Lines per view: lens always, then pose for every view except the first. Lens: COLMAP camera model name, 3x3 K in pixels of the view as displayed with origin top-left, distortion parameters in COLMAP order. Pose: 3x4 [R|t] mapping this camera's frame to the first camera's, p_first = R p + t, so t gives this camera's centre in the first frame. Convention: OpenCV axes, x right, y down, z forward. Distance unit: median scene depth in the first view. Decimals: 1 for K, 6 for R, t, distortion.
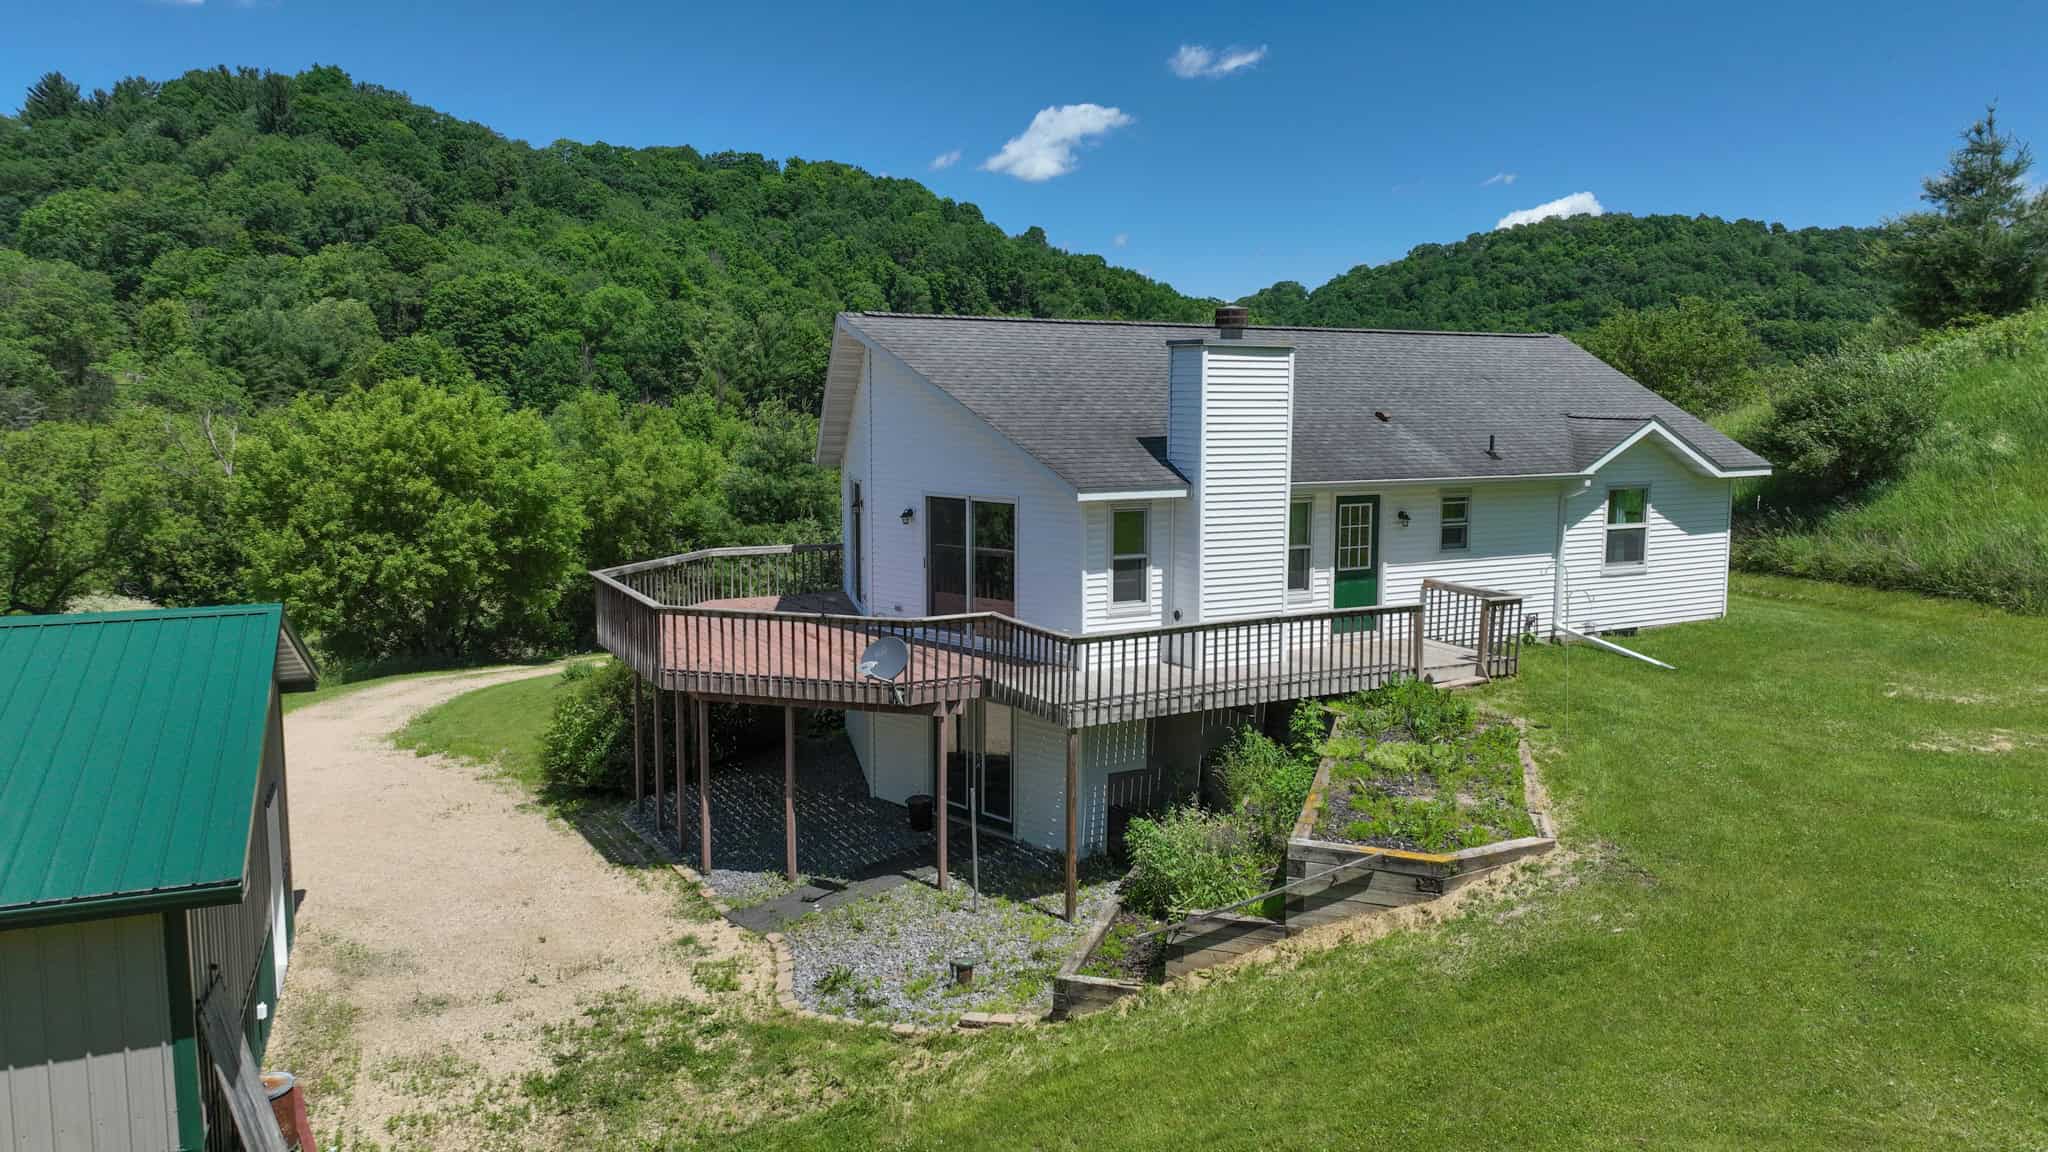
lens RADIAL K [[1435.7, 0, 1022.7], [0, 1435.7, 578.8], [0, 0, 1]] dist [-0.005328, 0.025706]
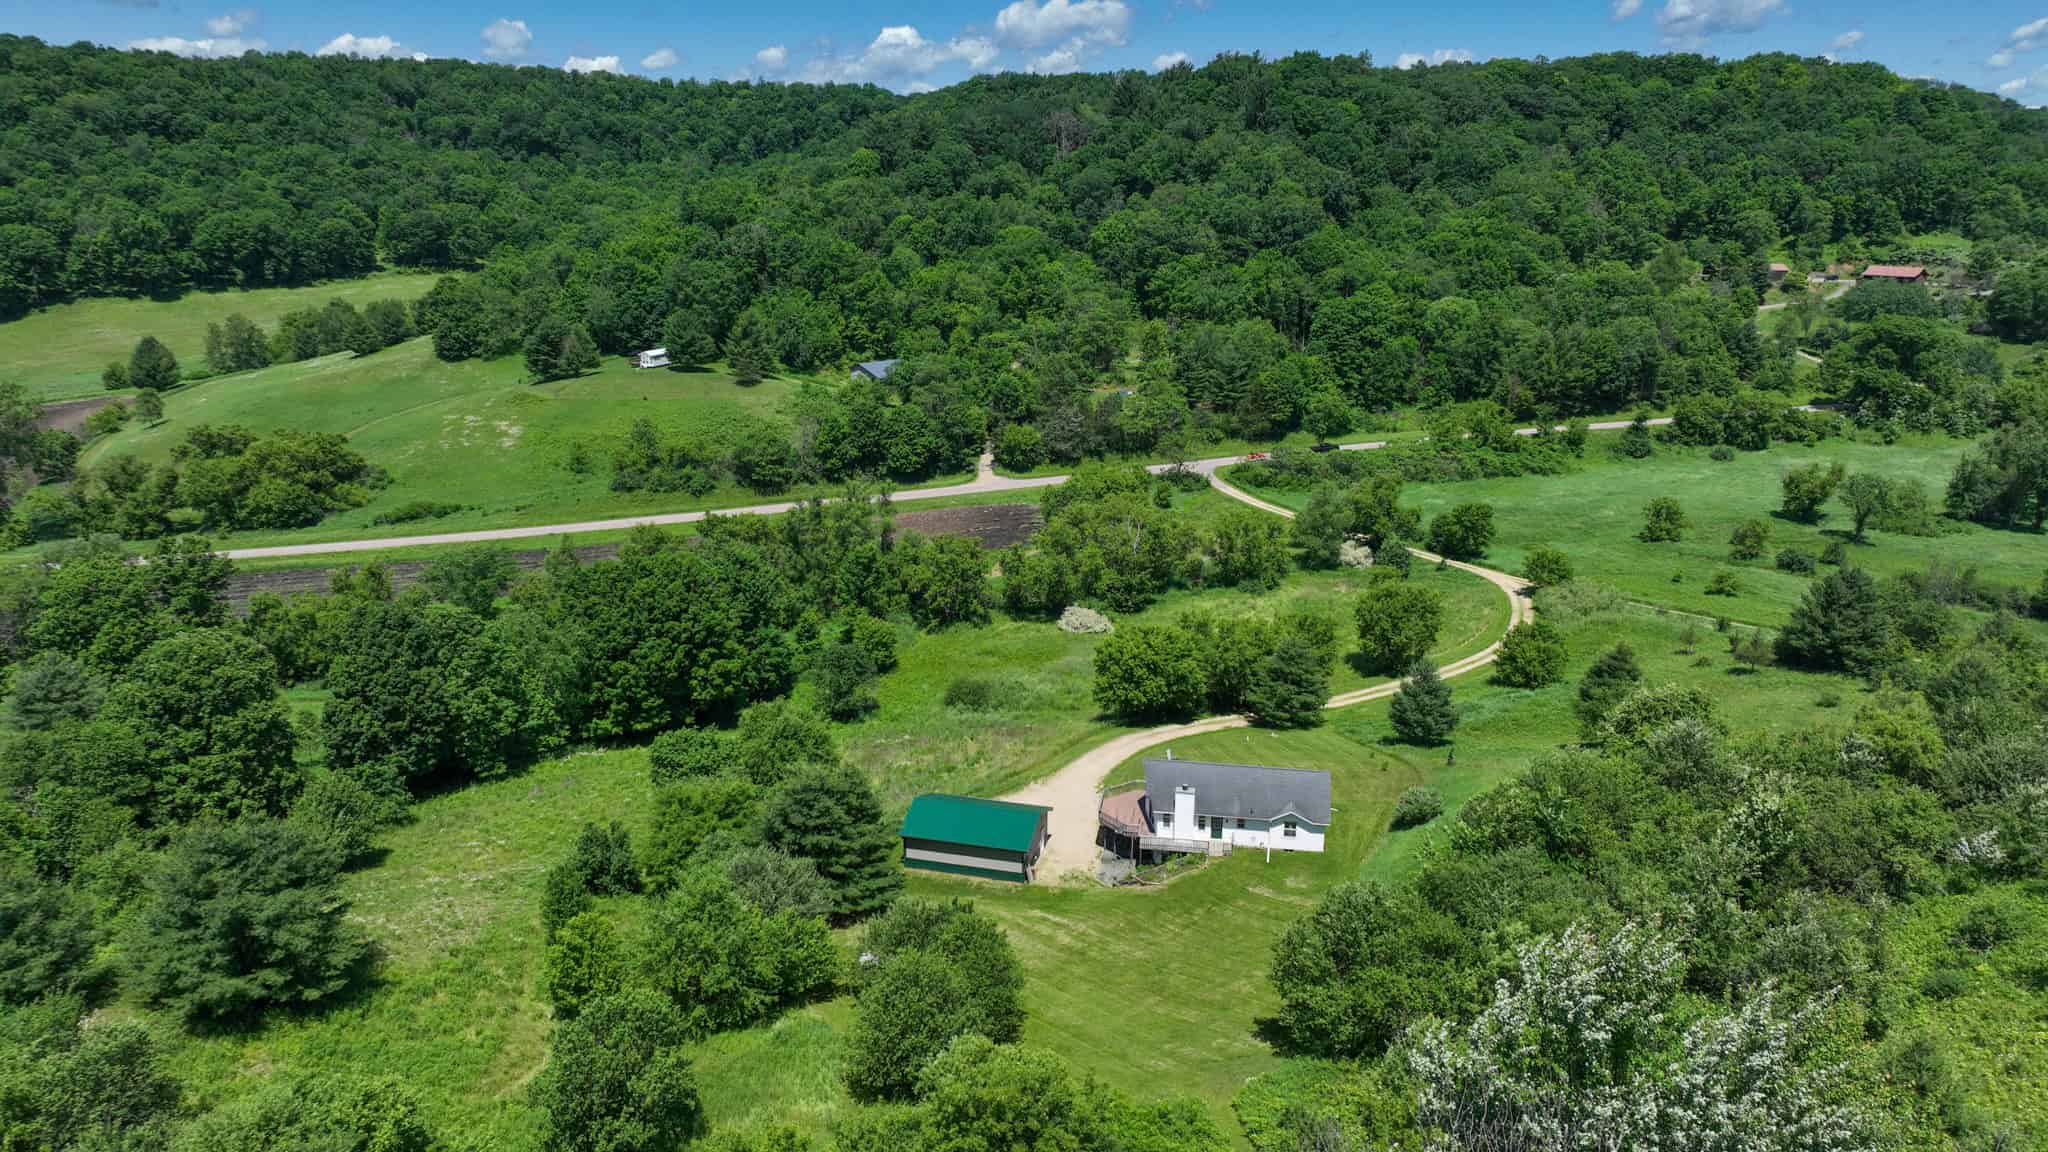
lens RADIAL K [[1435.7, 0, 1029.4], [0, 1435.7, 573.7], [0, 0, 1]] dist [-0.005328, 0.025706]
pose [[0.792694, 0.168338, -0.585917, 0.655934], [-0.080332, 0.981582, 0.173333, -0.447705], [0.604304, -0.090332, 0.791616, -0.886877]]
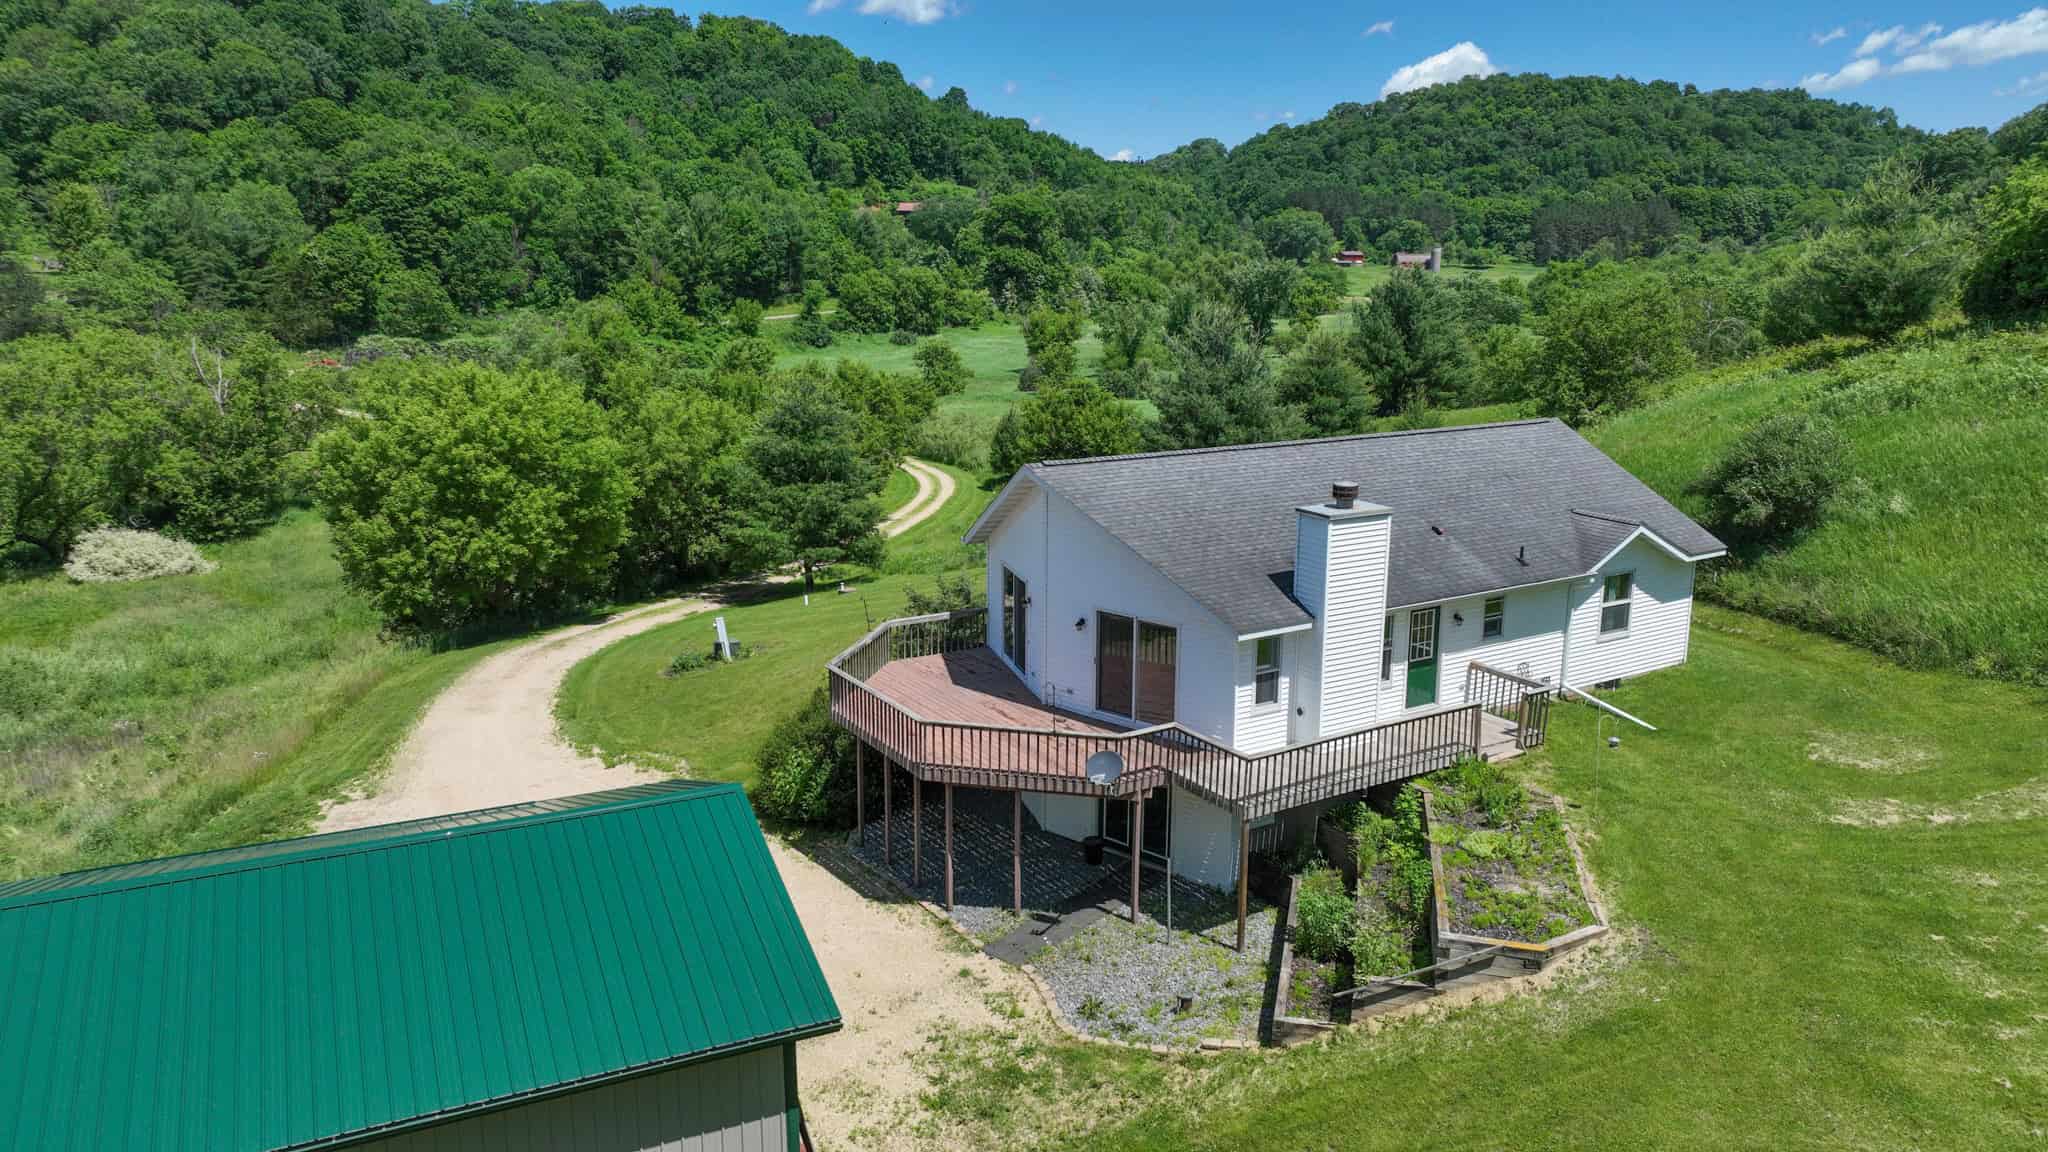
lens RADIAL K [[1435.7, 0, 1022.7], [0, 1435.7, 578.0], [0, 0, 1]] dist [-0.005328, 0.025706]
pose [[0.998209, -0.012718, 0.058448, -0.050646], [0.006944, 0.995168, 0.097938, -0.051704], [-0.059411, -0.097357, 0.993475, -0.066488]]
